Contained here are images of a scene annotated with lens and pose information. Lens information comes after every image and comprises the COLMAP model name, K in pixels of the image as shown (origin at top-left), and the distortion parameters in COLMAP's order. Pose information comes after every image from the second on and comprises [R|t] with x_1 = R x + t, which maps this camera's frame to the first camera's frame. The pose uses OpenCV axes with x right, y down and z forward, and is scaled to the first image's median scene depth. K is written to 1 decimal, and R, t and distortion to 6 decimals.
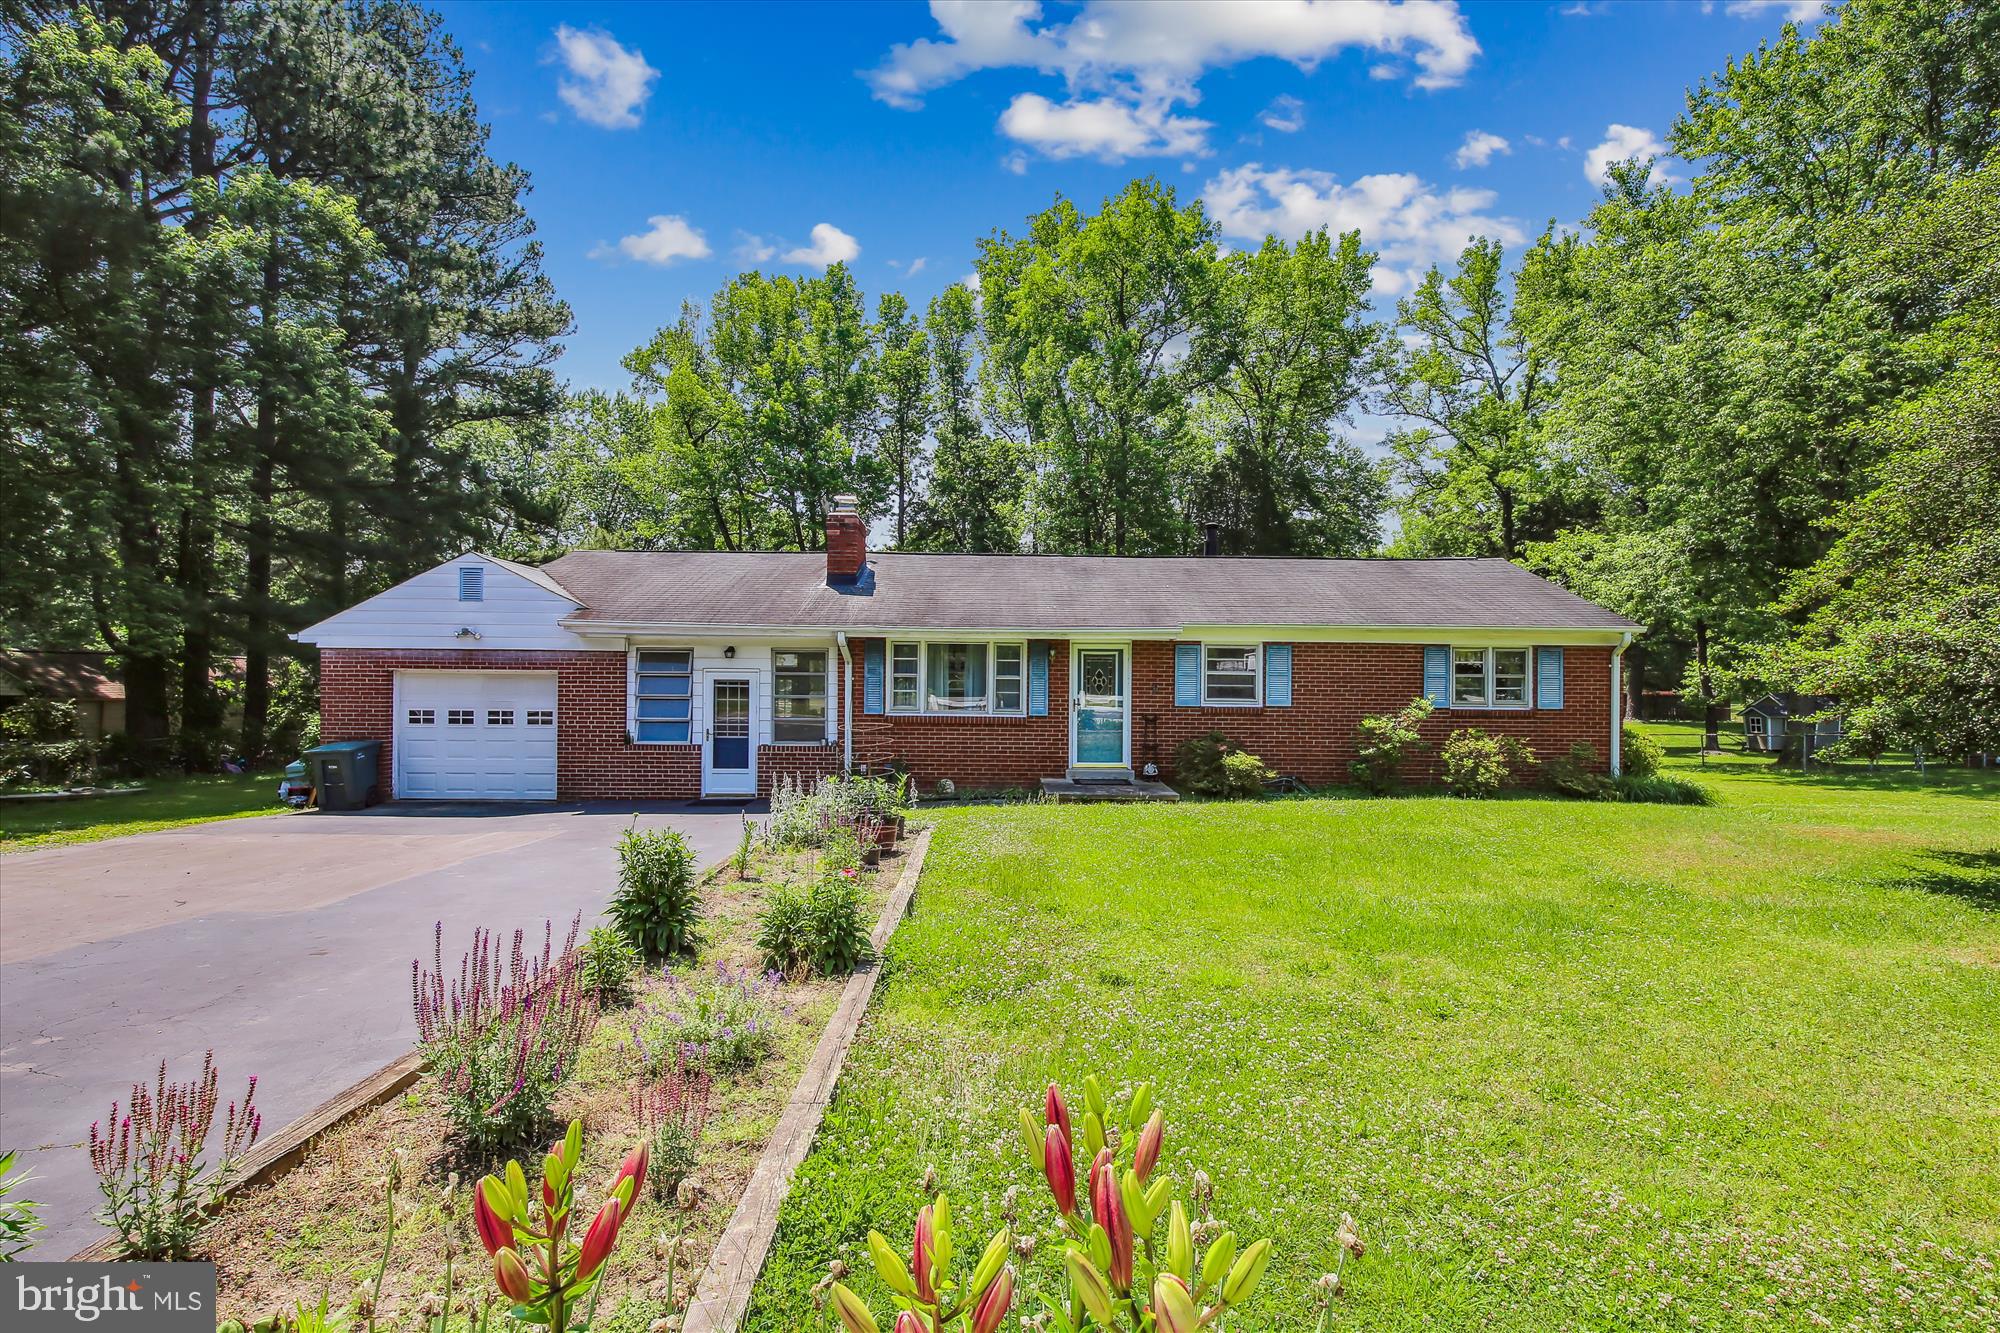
lens RADIAL K [[920.9, 0, 1039.7], [0, 920.9, 679.0], [0, 0, 1]] dist [-0.000014, -0.000504]
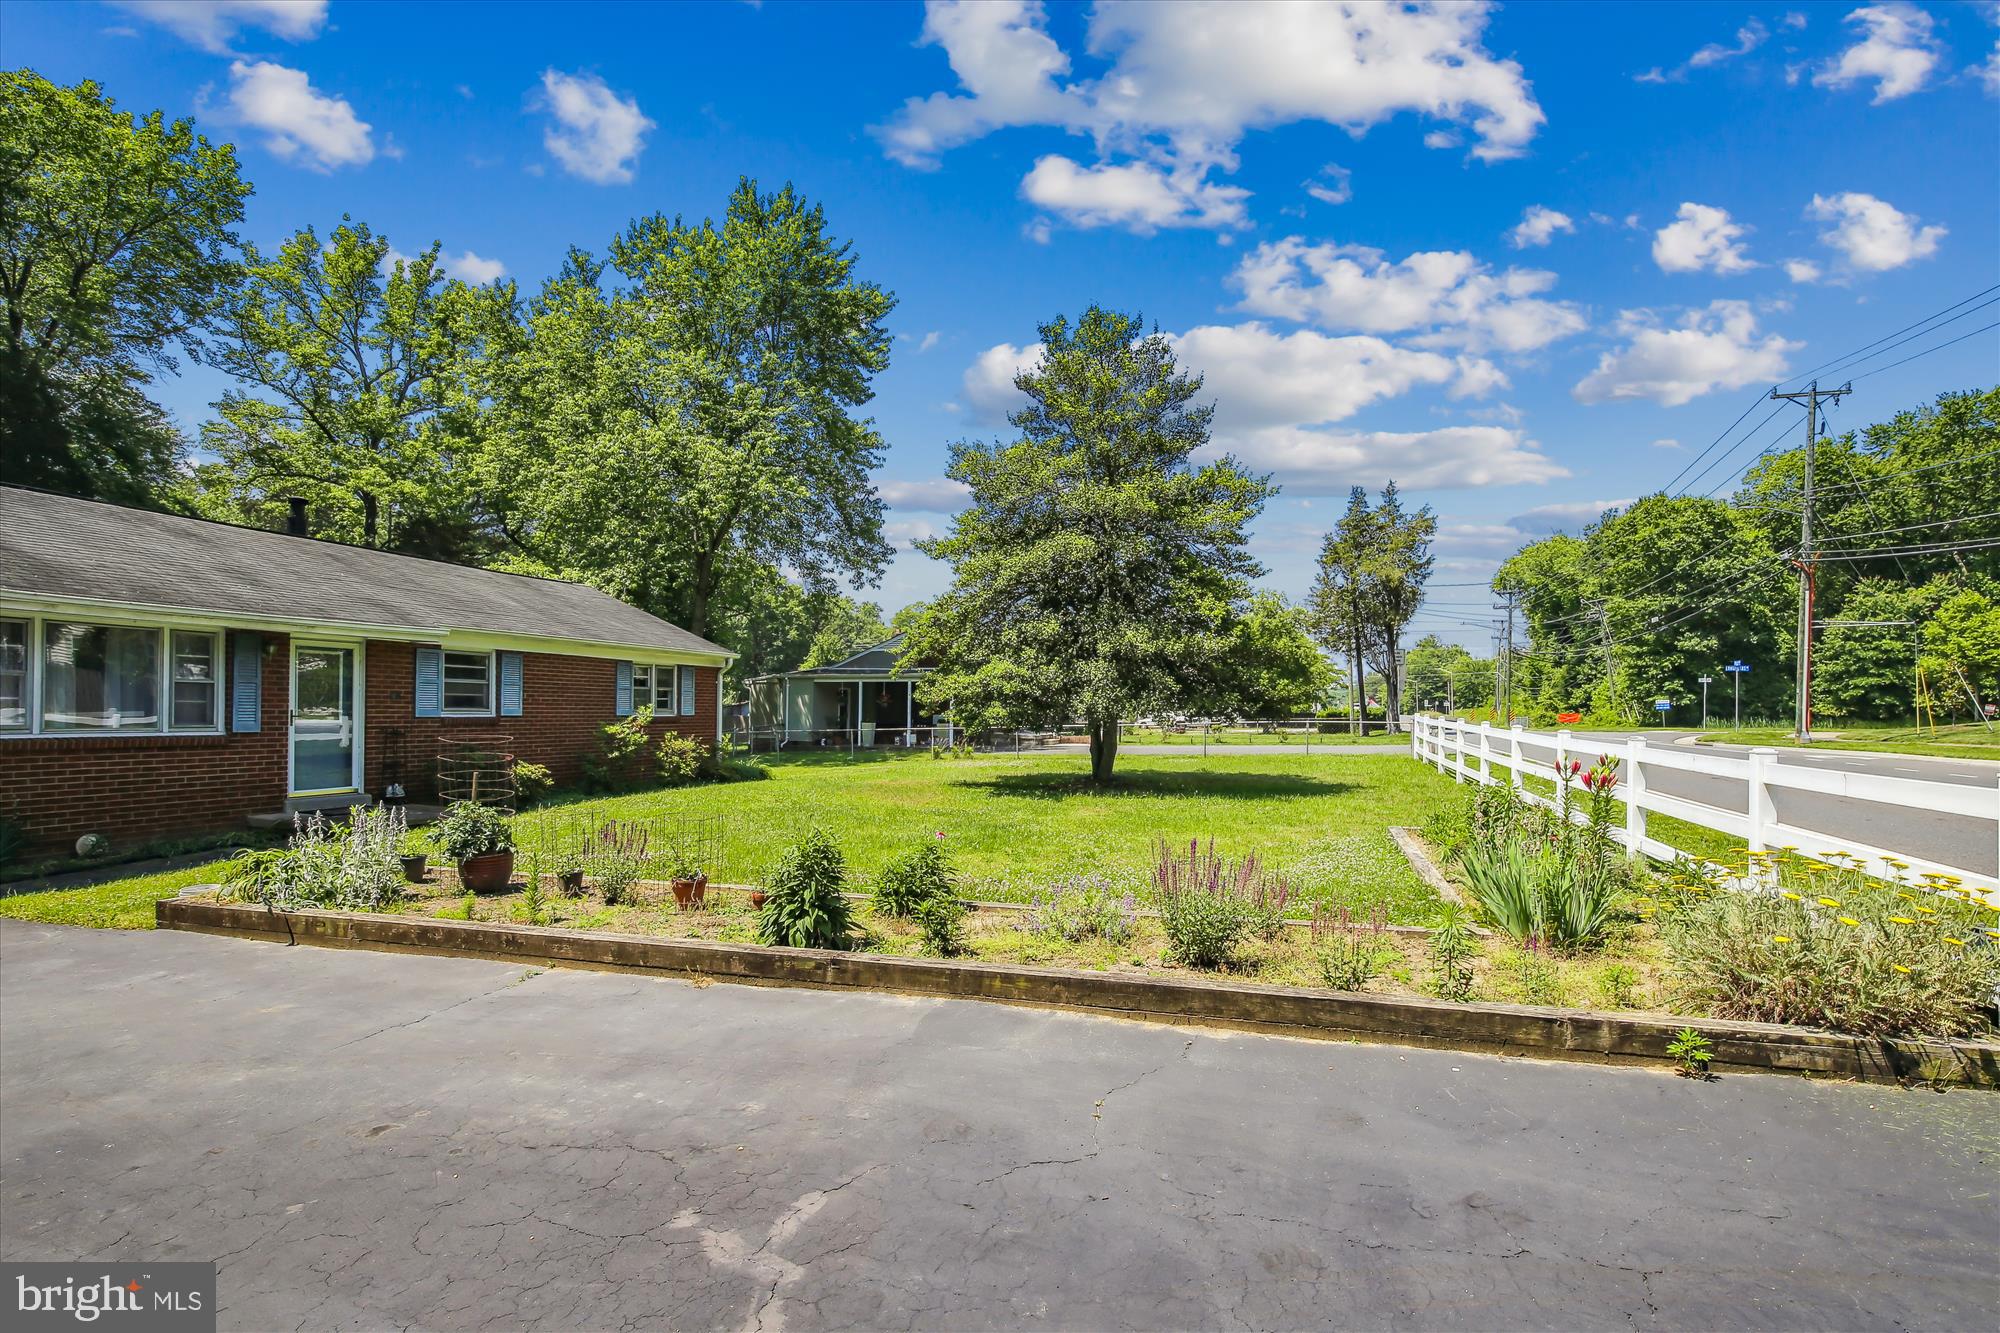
lens RADIAL K [[920.9, 0, 1039.7], [0, 920.9, 679.0], [0, 0, 1]] dist [-0.000014, -0.000504]
pose [[0.288936, 0.025122, 0.957019, -0.524224], [-0.005379, 0.999682, -0.024618, 0.011241], [-0.957333, 0.001965, 0.288979, 0.171596]]
